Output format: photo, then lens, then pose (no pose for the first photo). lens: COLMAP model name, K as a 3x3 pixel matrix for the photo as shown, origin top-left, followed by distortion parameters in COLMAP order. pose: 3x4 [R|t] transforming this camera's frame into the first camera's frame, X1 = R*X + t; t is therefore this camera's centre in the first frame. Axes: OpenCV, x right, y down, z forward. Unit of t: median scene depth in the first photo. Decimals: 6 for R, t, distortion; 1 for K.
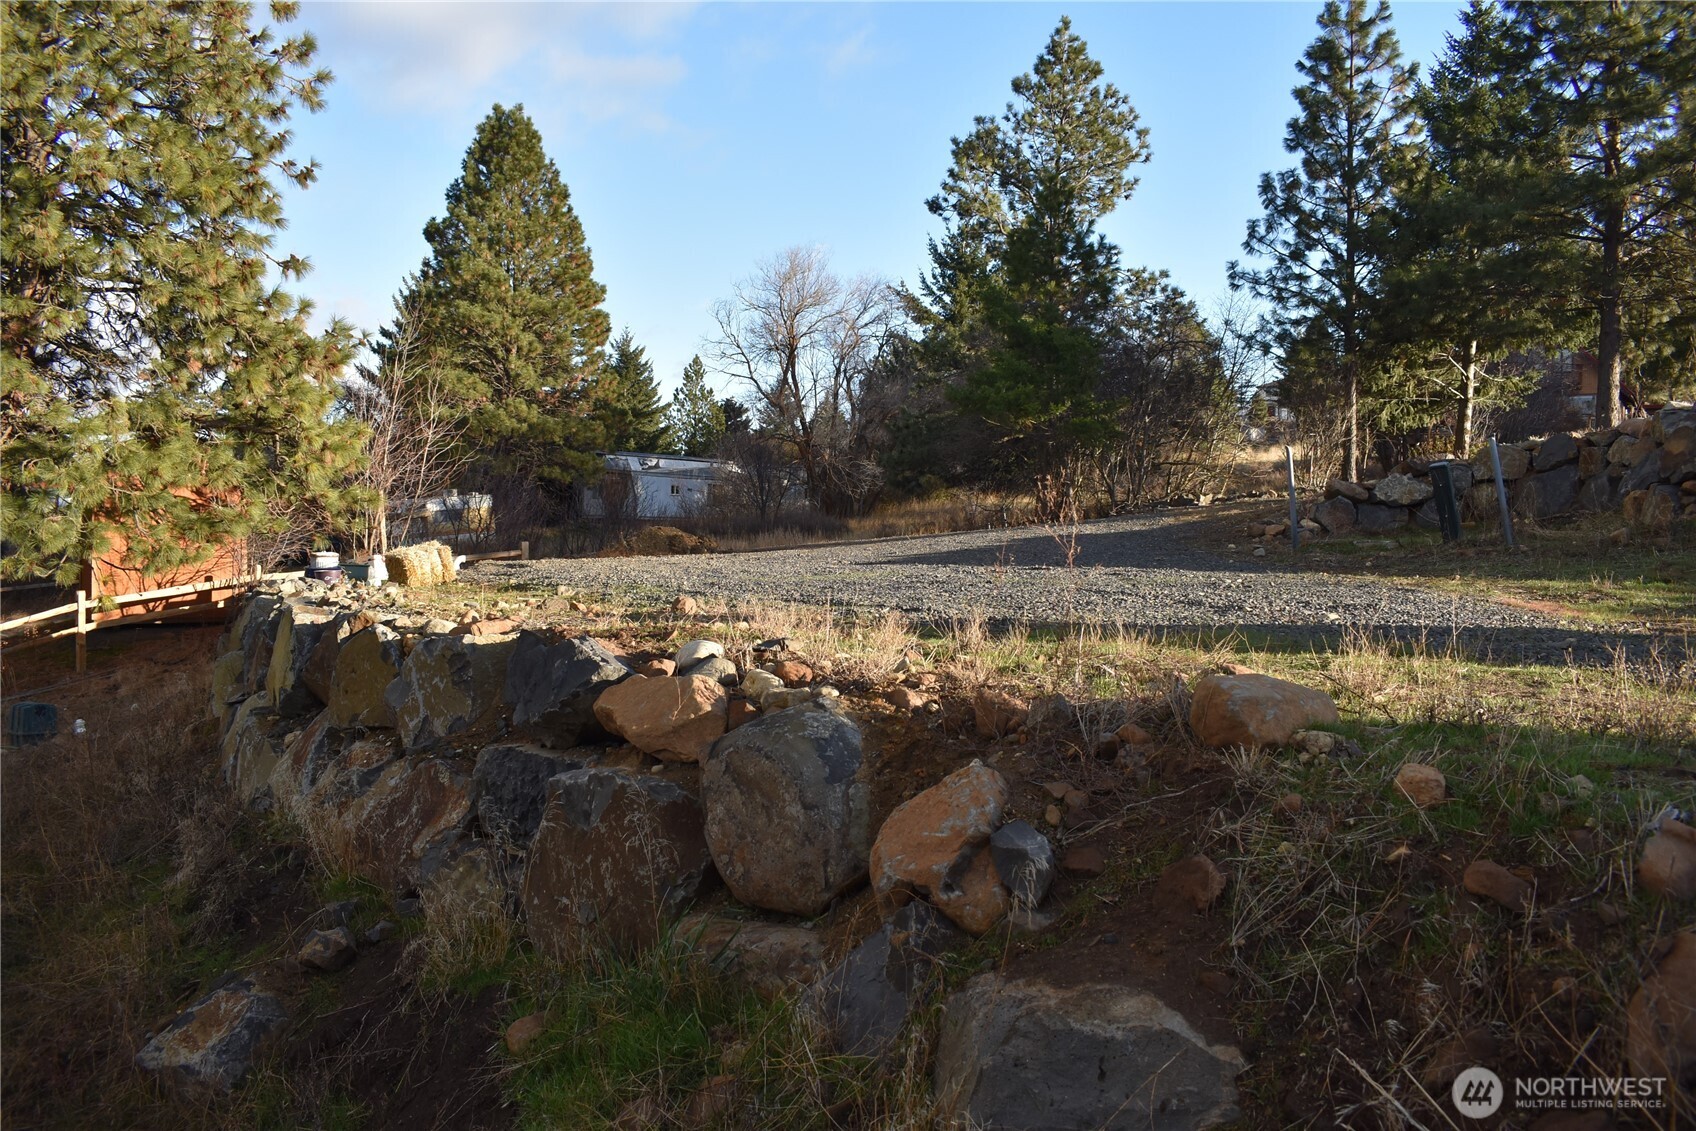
lens RADIAL K [[1340.4, 0, 864.0], [0, 1340.4, 518.6], [0, 0, 1]] dist [-0.095807, 0.017792]
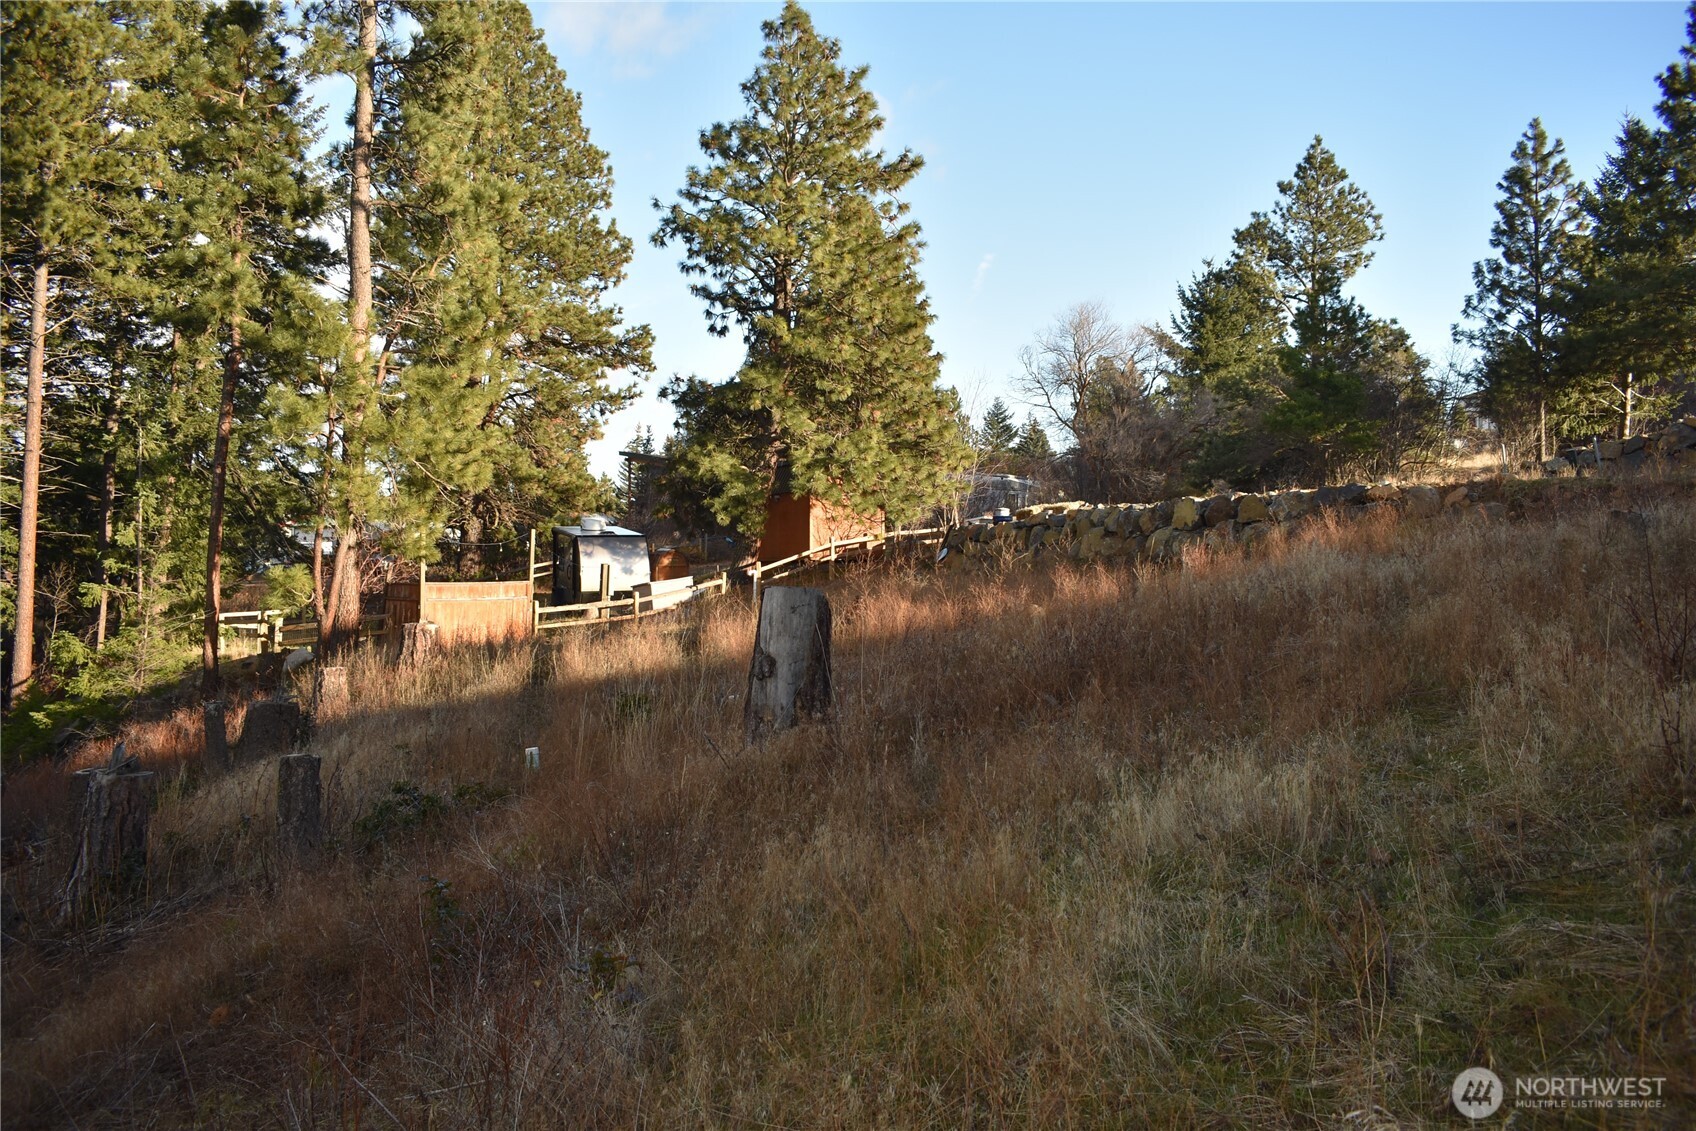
lens RADIAL K [[1340.4, 0, 866.6], [0, 1340.4, 565.9], [0, 0, 1]] dist [-0.095807, 0.017792]
pose [[0.991385, -0.013340, -0.130302, -0.177212], [0.015714, 0.999728, 0.017212, 0.037821], [0.130037, -0.019112, 0.991325, -0.517499]]
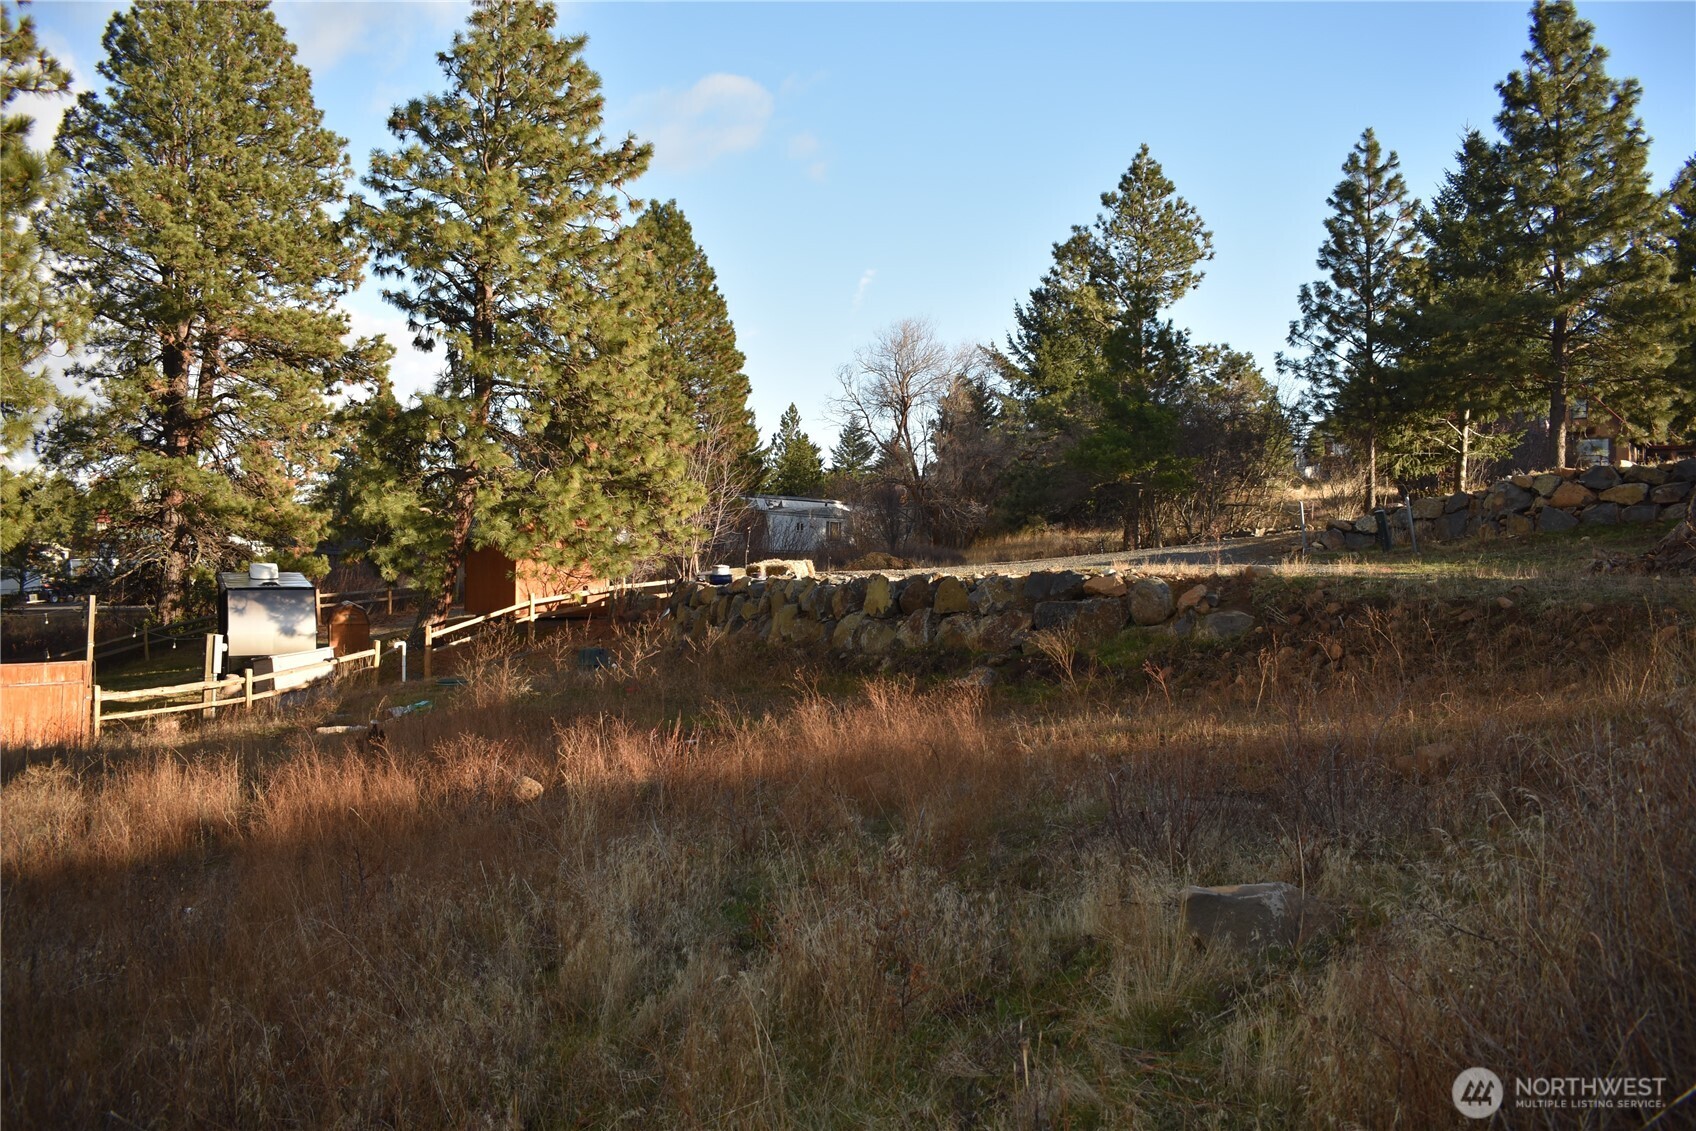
lens RADIAL K [[1340.4, 0, 863.5], [0, 1340.4, 568.1], [0, 0, 1]] dist [-0.095807, 0.017792]
pose [[0.999167, -0.004300, -0.040571, -0.082549], [0.004722, 0.999936, 0.010318, 0.006847], [0.040524, -0.010501, 0.999123, -0.338911]]
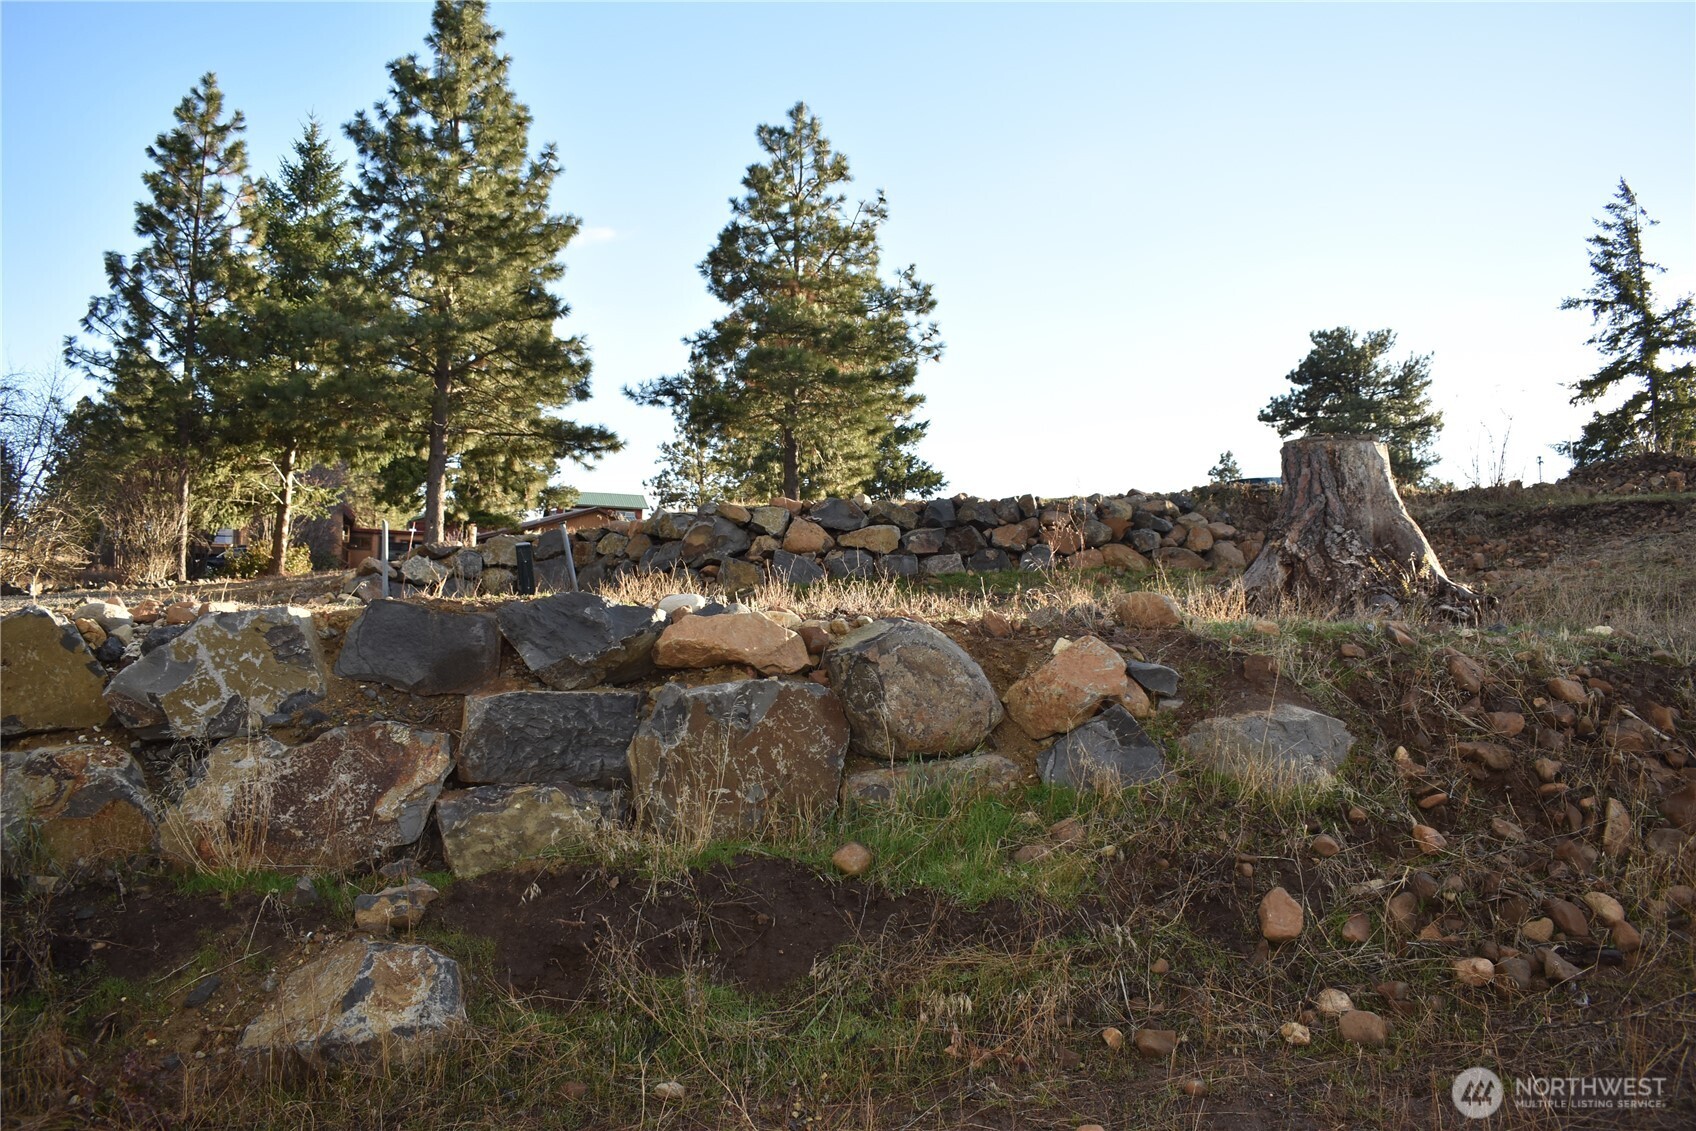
lens RADIAL K [[1340.4, 0, 841.2], [0, 1340.4, 568.7], [0, 0, 1]] dist [-0.095807, 0.017792]
pose [[0.581240, 0.056380, 0.811777, -0.135609], [-0.012161, 0.998087, -0.060612, 0.018947], [-0.813641, 0.025358, 0.580814, 0.025257]]
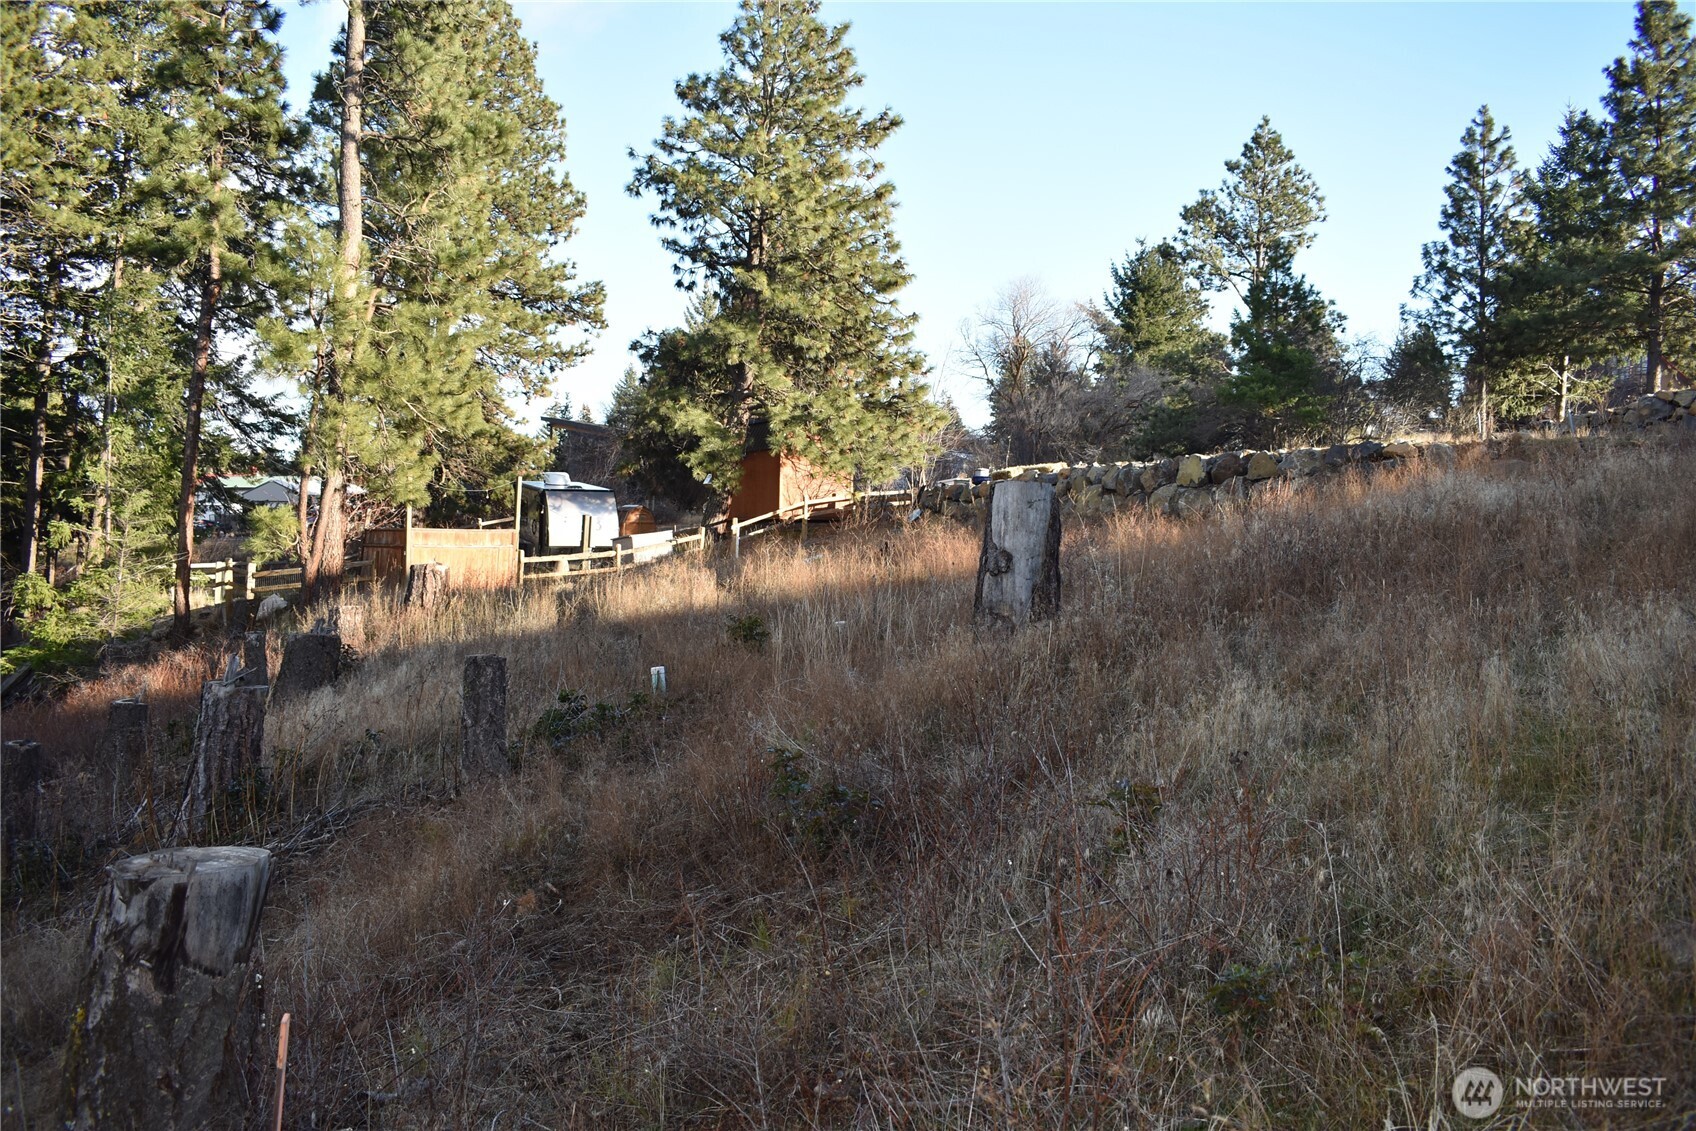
lens RADIAL K [[1340.4, 0, 867.5], [0, 1340.4, 561.6], [0, 0, 1]] dist [-0.095807, 0.017792]
pose [[0.998382, 0.004494, -0.056691, -0.235584], [-0.002715, 0.999503, 0.031410, 0.052064], [0.056804, -0.031205, 0.997898, -0.518600]]
